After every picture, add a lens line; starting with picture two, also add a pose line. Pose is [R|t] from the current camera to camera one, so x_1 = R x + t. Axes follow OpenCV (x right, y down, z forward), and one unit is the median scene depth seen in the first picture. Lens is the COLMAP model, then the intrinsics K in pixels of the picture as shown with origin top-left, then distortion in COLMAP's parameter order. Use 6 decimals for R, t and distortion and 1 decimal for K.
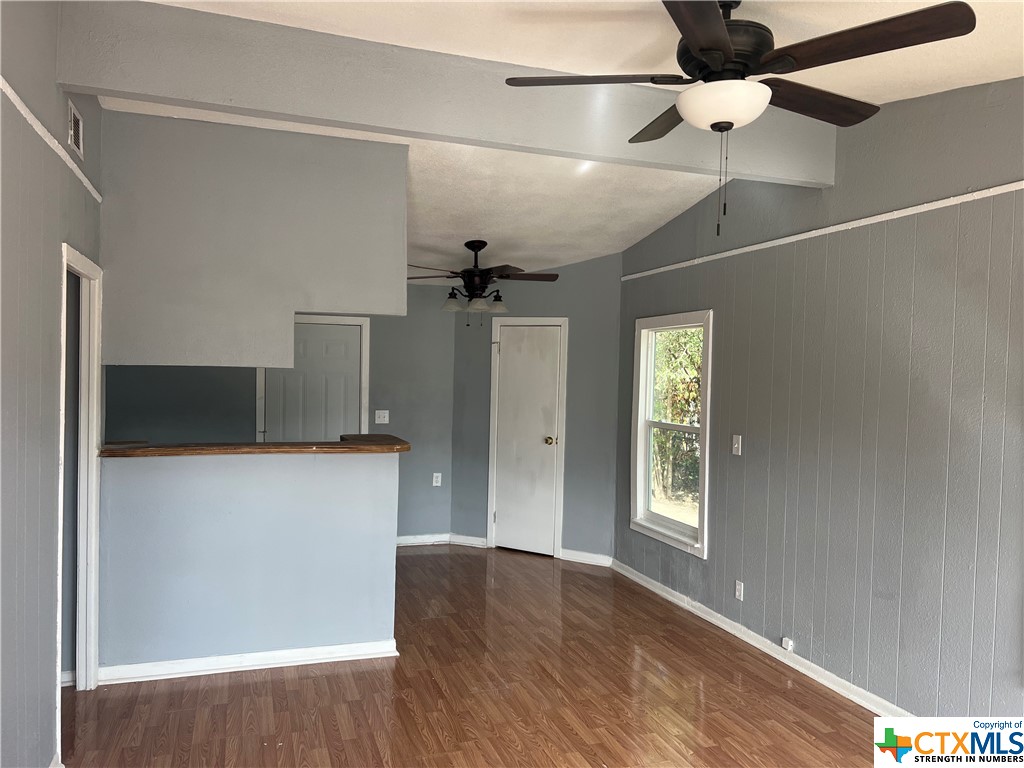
lens RADIAL K [[770.9, 0, 508.7], [0, 770.9, 389.4], [0, 0, 1]] dist [0.061387, -0.066394]
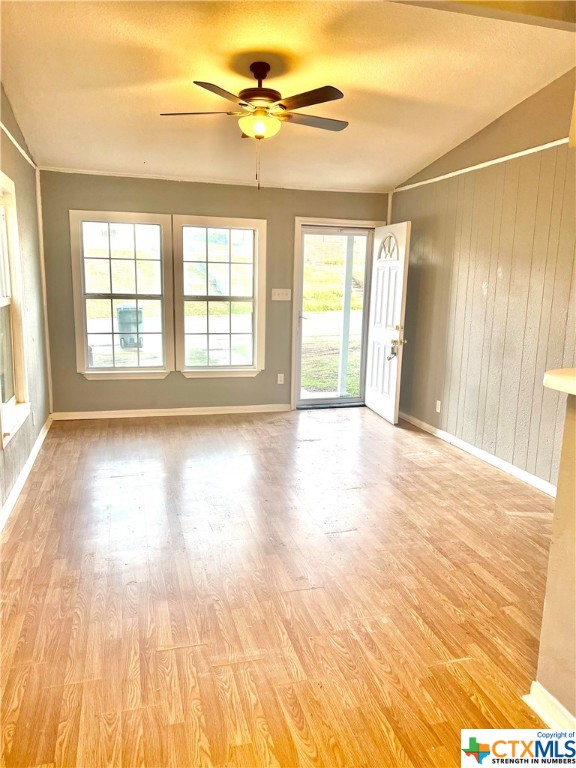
lens RADIAL K [[578.1, 0, 292.5], [0, 578.1, 384.2], [0, 0, 1]] dist [0.061387, -0.066394]
pose [[-0.997695, -0.056715, 0.037263, 0.045304], [-0.047555, 0.976047, 0.212299, -0.006153], [-0.048411, 0.210037, -0.976494, 1.426092]]
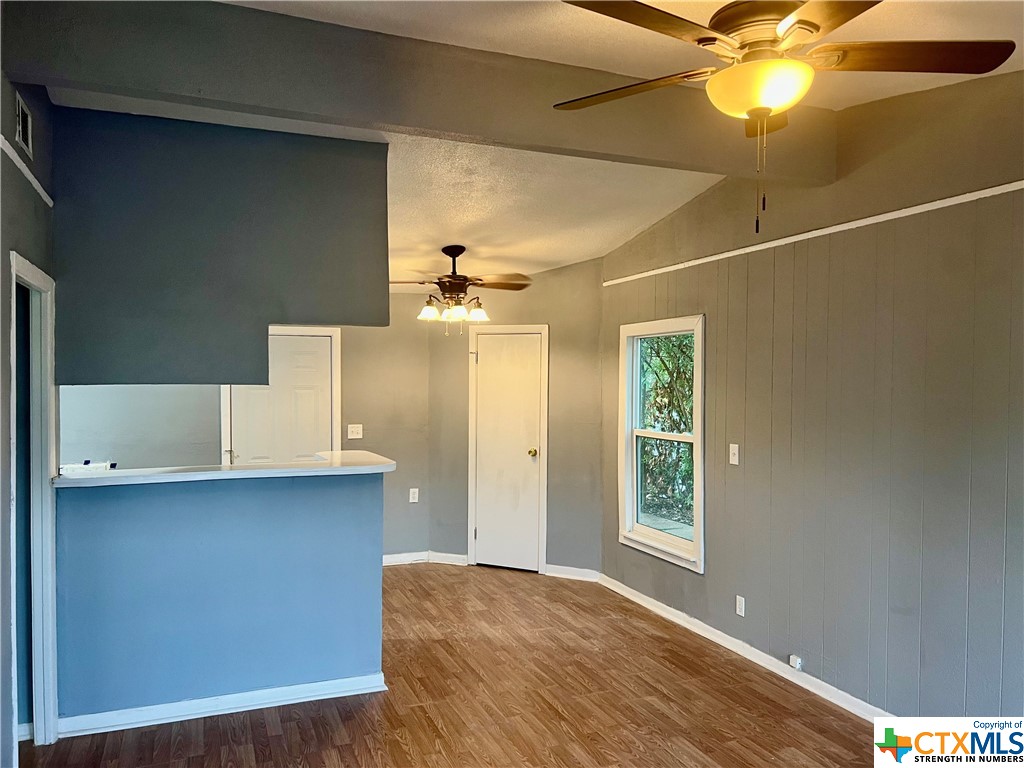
lens RADIAL K [[770.9, 0, 506.3], [0, 770.9, 390.9], [0, 0, 1]] dist [0.061387, -0.066394]
pose [[0.998562, -0.020341, 0.049609, -0.037863], [0.020698, 0.999763, -0.006694, -0.007213], [-0.049461, 0.007711, 0.998746, 0.057637]]
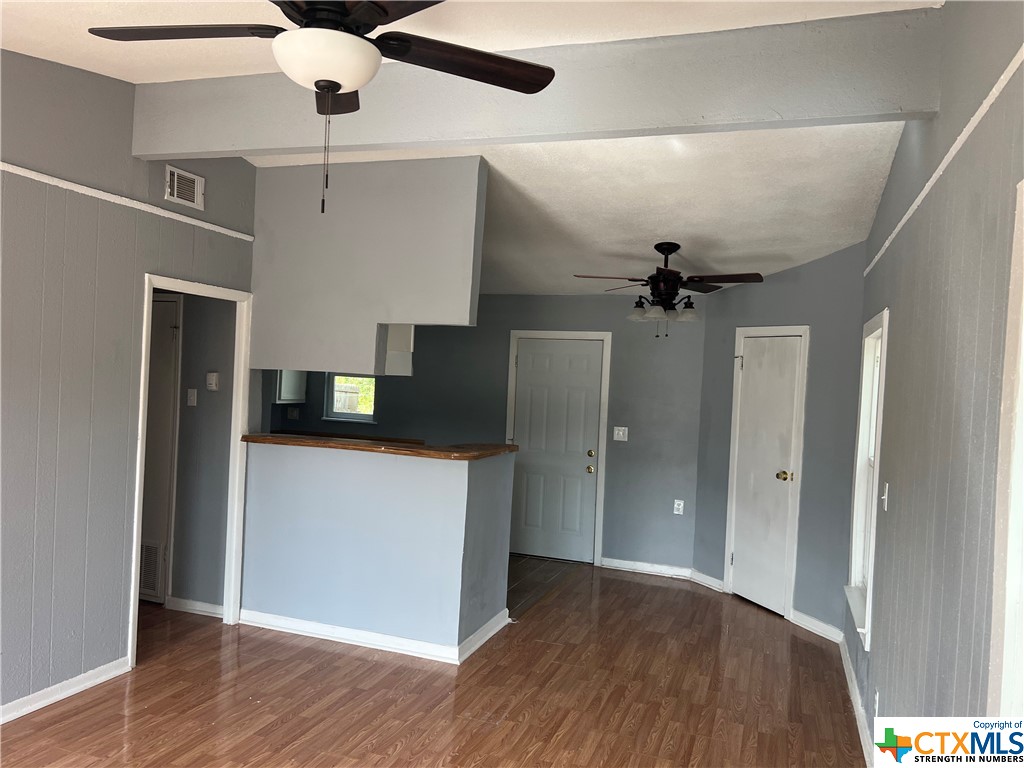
lens RADIAL K [[770.9, 0, 502.5], [0, 770.9, 389.1], [0, 0, 1]] dist [0.061387, -0.066394]
pose [[0.778909, 0.027581, -0.626530, 0.515542], [-0.046790, 0.998804, -0.014201, 0.000454], [0.625389, 0.040377, 0.779268, 0.243658]]
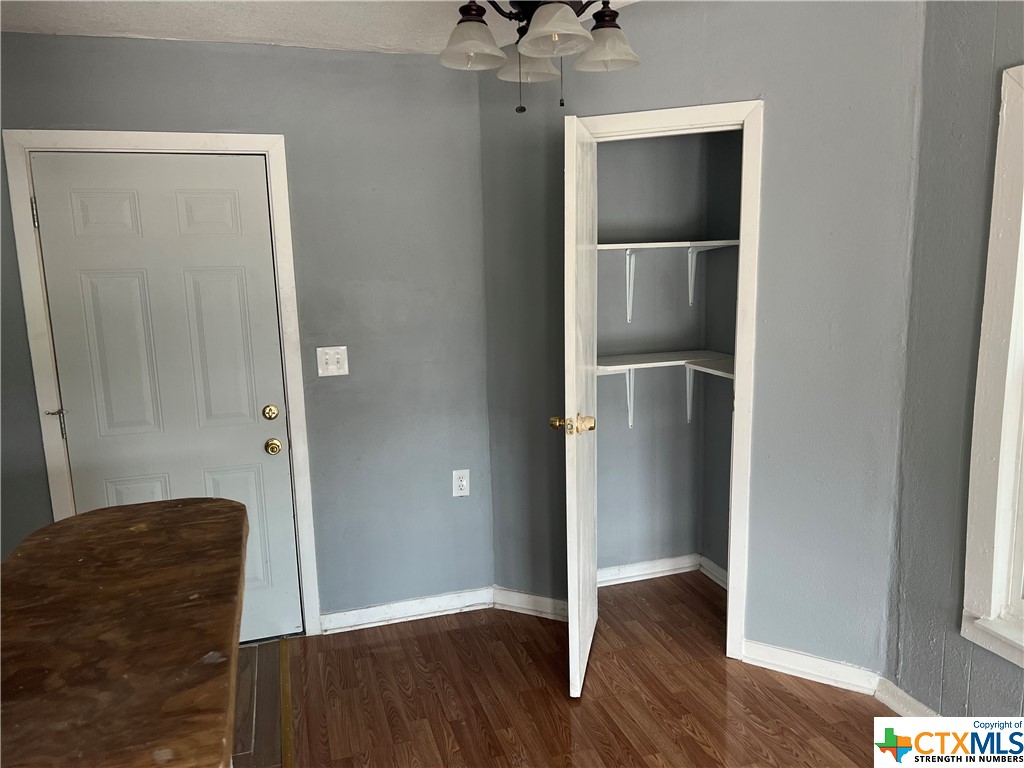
lens RADIAL K [[770.9, 0, 516.1], [0, 770.9, 390.1], [0, 0, 1]] dist [0.061387, -0.066394]
pose [[0.998616, -0.044188, -0.028530, -0.068786], [0.047857, 0.988379, 0.144283, -0.013189], [0.021823, -0.145448, 0.989125, 0.872189]]
